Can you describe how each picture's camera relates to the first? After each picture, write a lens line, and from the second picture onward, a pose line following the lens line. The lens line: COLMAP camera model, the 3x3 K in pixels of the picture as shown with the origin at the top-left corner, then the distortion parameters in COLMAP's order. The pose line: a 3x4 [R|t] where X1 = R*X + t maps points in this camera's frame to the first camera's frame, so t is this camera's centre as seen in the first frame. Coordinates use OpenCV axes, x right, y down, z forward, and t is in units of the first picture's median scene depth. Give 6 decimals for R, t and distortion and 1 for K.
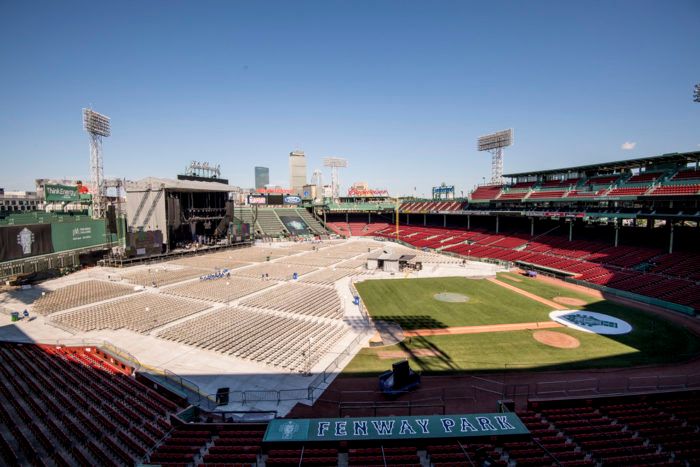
lens RADIAL K [[325.0, 0, 350.0], [0, 325.0, 233.5], [0, 0, 1]] dist [0.000062, -0.000125]
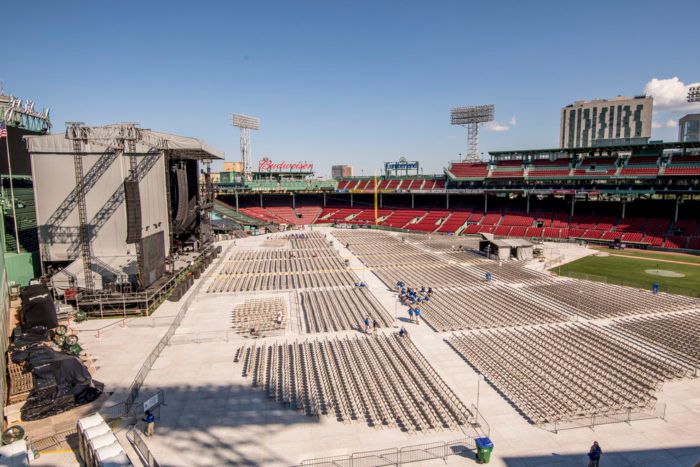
lens RADIAL K [[390.6, 0, 350.0], [0, 390.6, 233.5], [0, 0, 1]] dist [-0.001337, -0.000201]
pose [[0.834618, -0.069941, 0.546371, -0.565576], [0.048833, 0.997395, 0.053082, -0.020769], [-0.548660, -0.017623, 0.835860, 0.268432]]
